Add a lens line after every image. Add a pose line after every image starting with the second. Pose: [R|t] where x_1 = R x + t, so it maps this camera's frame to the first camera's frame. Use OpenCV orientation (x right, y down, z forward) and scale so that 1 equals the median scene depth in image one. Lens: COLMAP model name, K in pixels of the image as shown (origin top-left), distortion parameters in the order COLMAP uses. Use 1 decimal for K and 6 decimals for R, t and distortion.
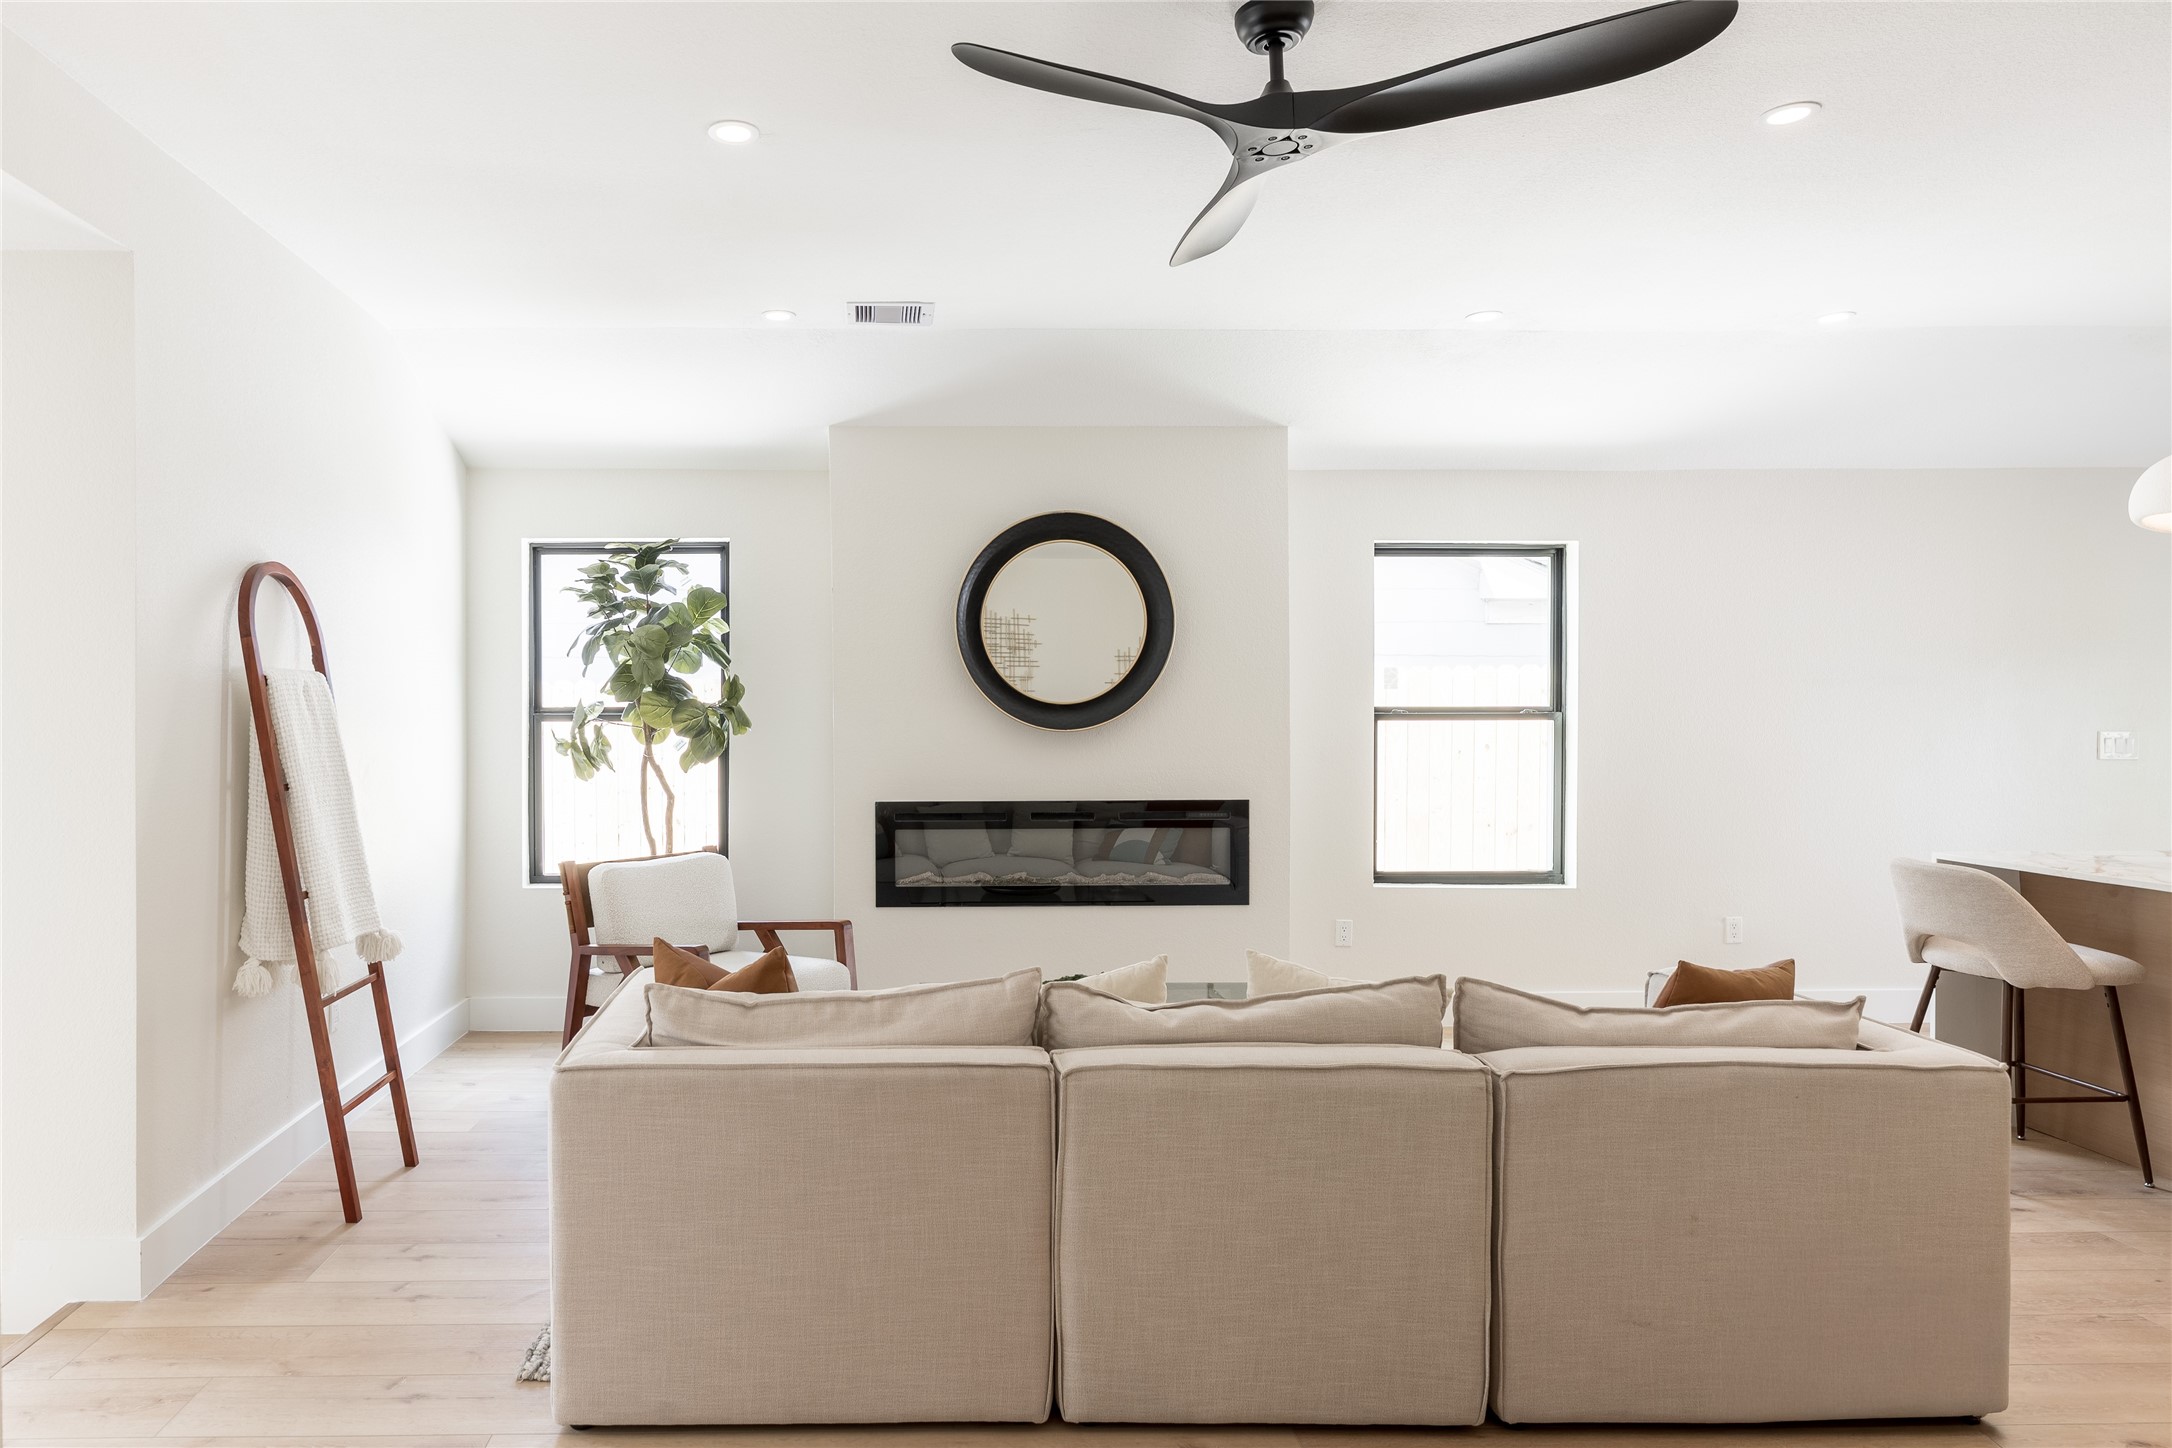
lens RADIAL K [[1277.5, 0, 1085.9], [0, 1277.5, 736.6], [0, 0, 1]] dist [-0.004273, -0.000467]
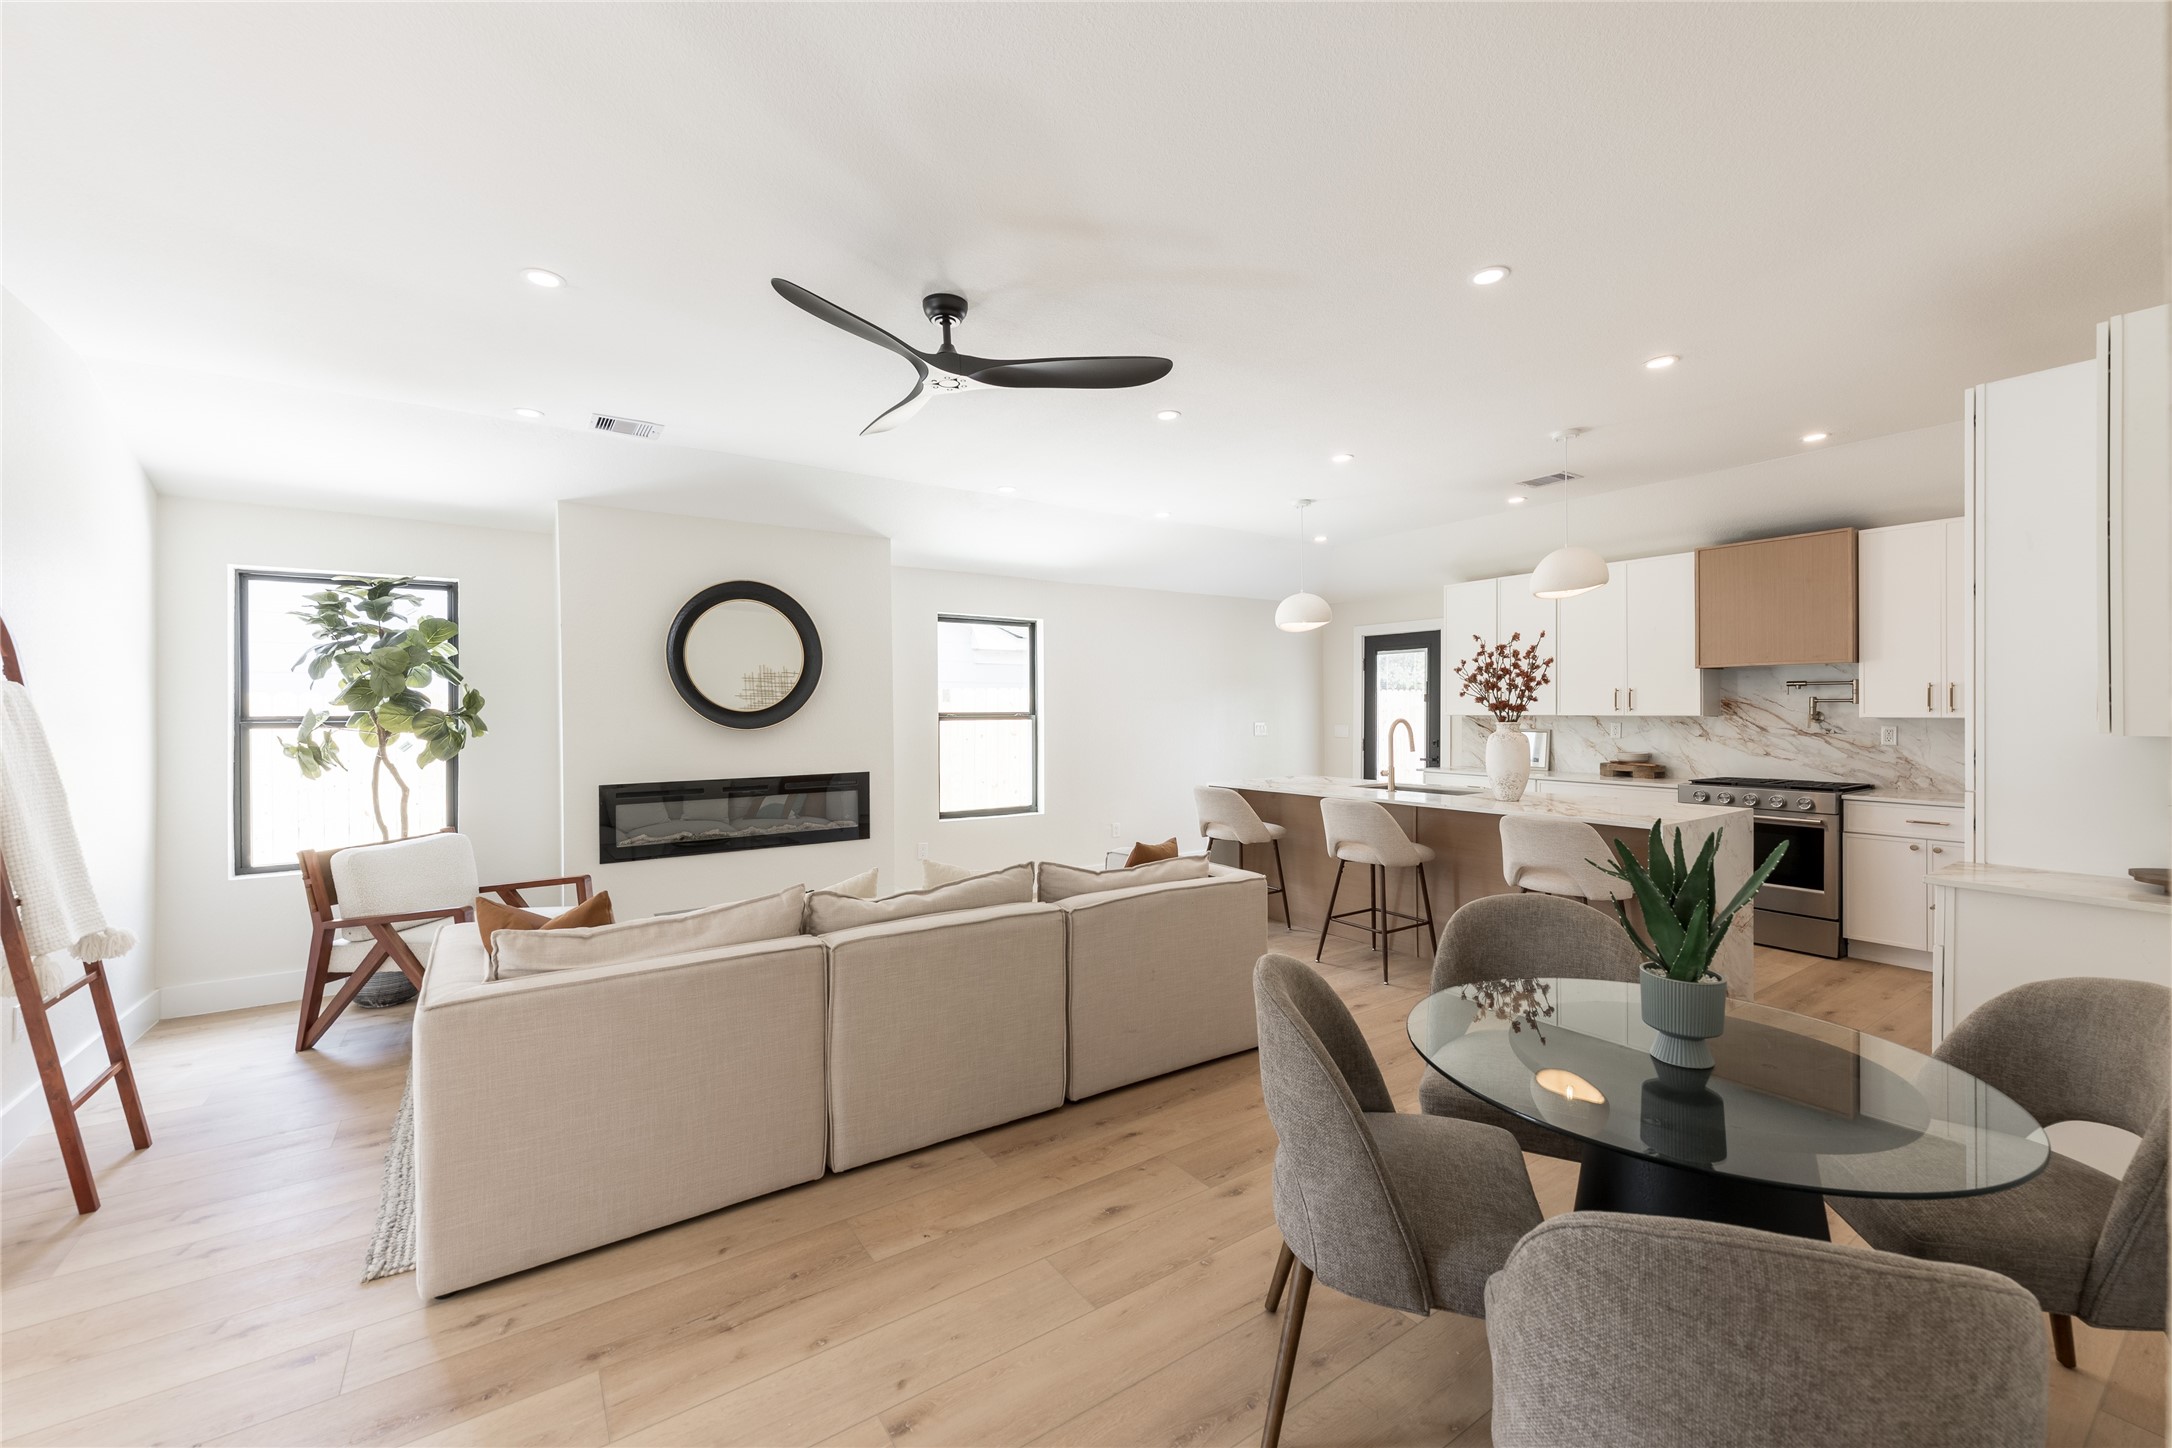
lens RADIAL K [[864.3, 0, 1086.0], [0, 864.3, 724.0], [0, 0, 1]] dist [-0.001021, -0.000288]
pose [[0.830201, -0.012233, 0.557331, -0.257883], [0.018837, 0.999804, -0.006115, 0.002197], [-0.557147, 0.015575, 0.830268, -0.038656]]
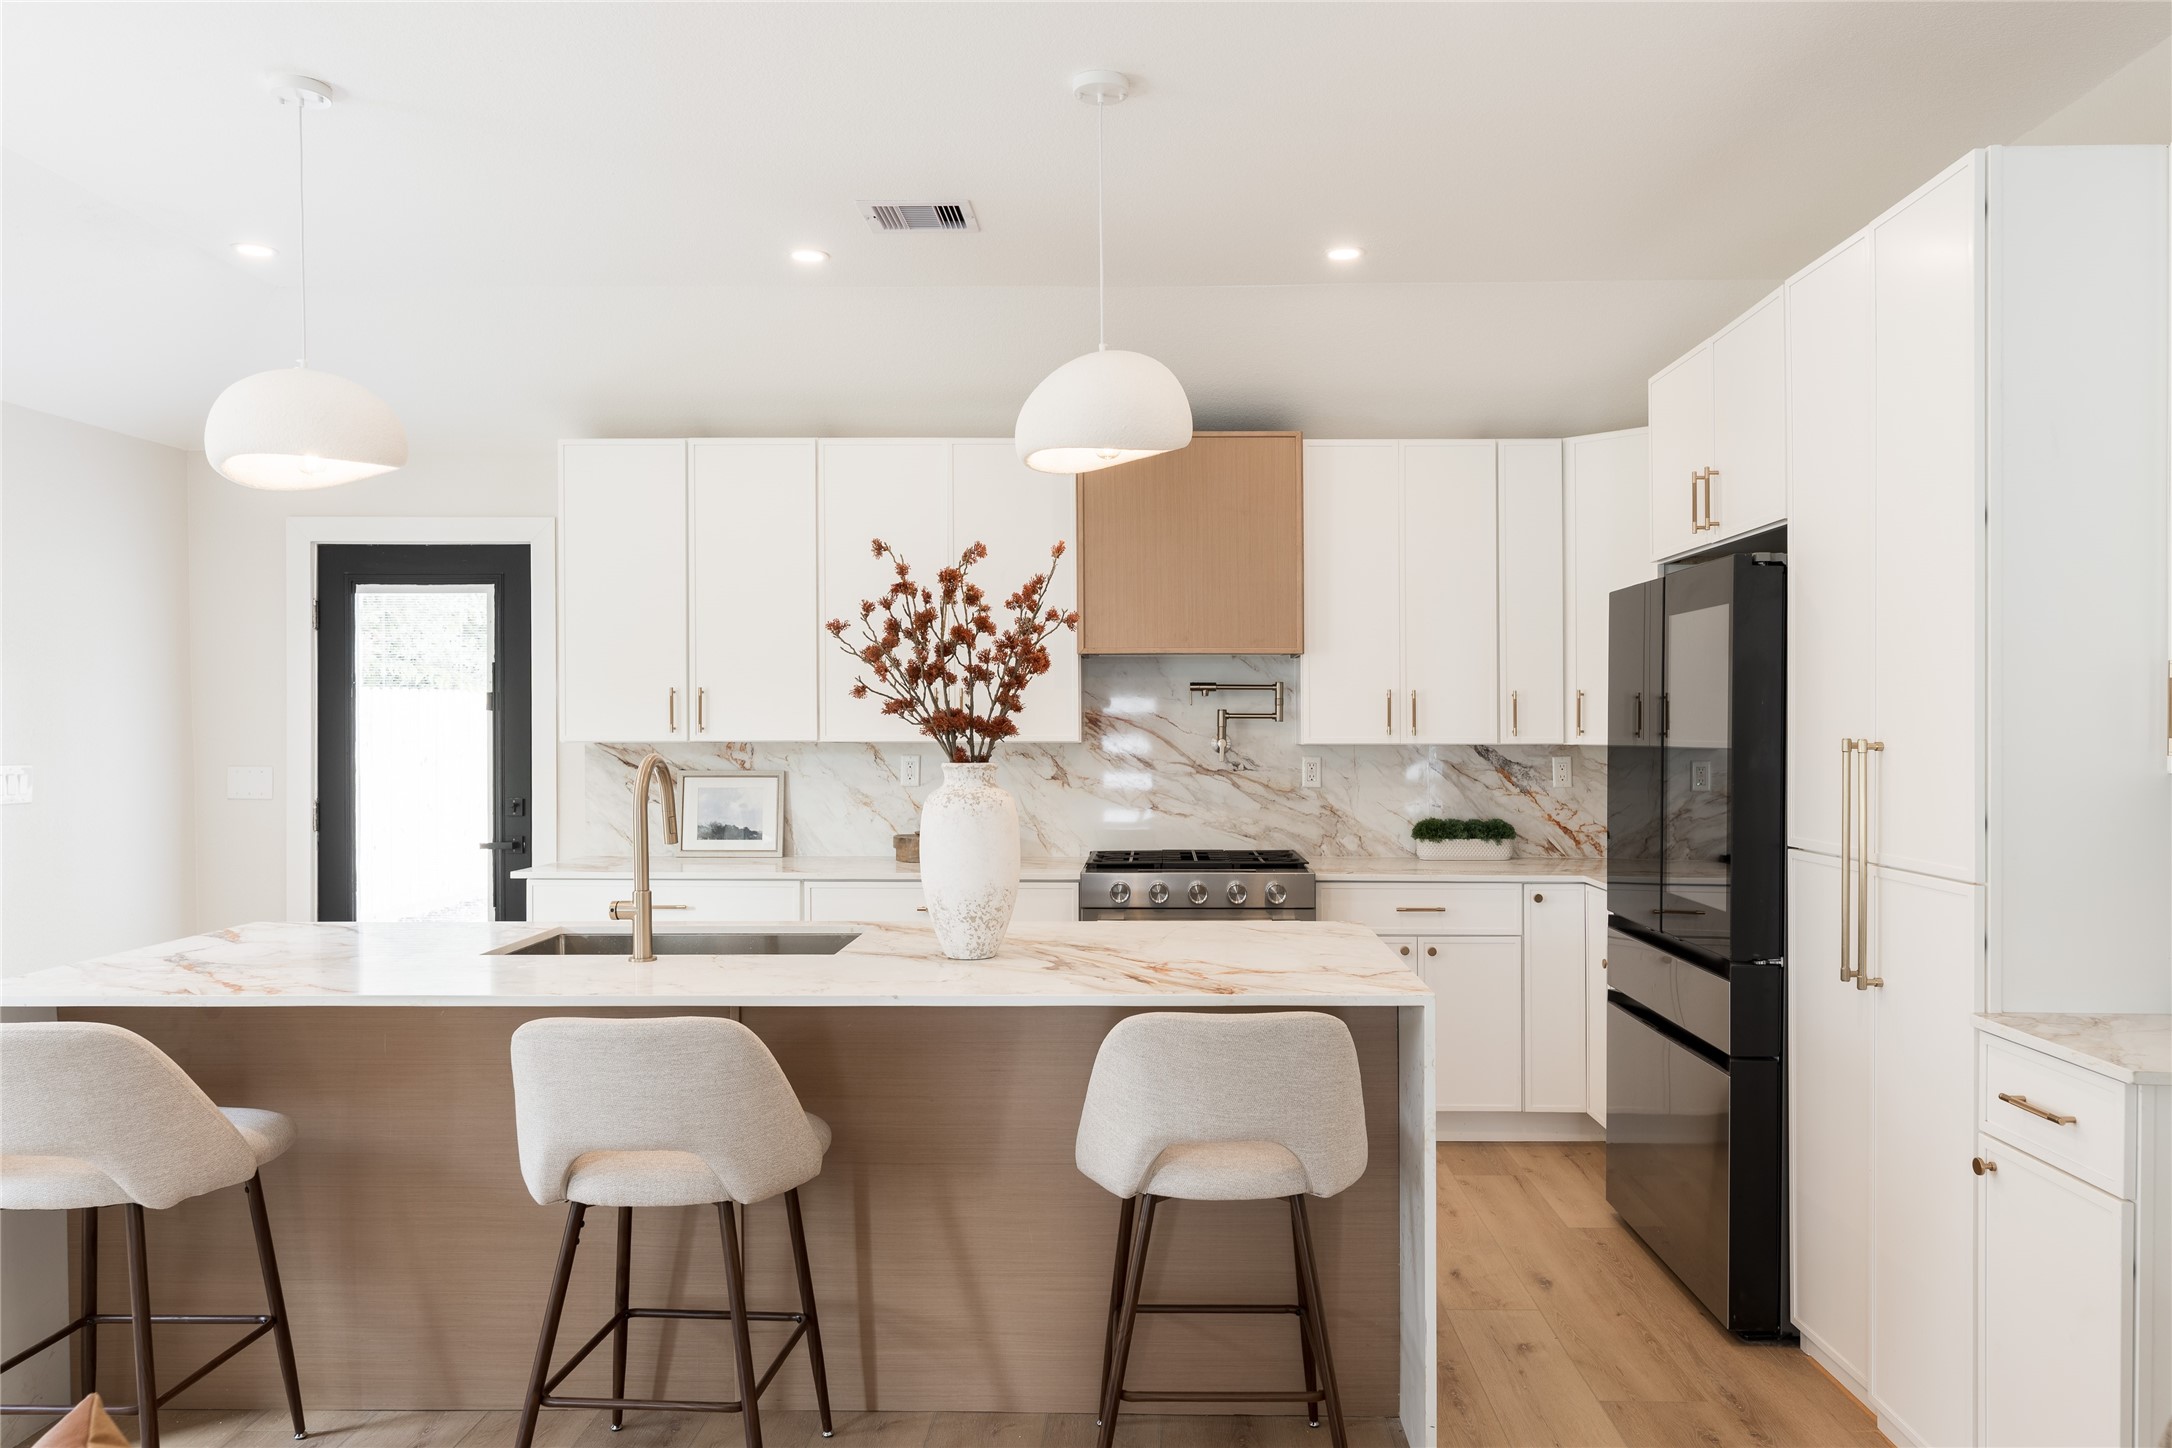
lens RADIAL K [[1465.5, 0, 1138.8], [0, 1465.5, 732.5], [0, 0, 1]] dist [-0.000784, -0.000414]
pose [[0.016128, -0.005418, 0.999855, -0.014622], [0.026441, 0.999638, 0.004991, -0.010279], [-0.999520, 0.026357, 0.016265, 0.367865]]
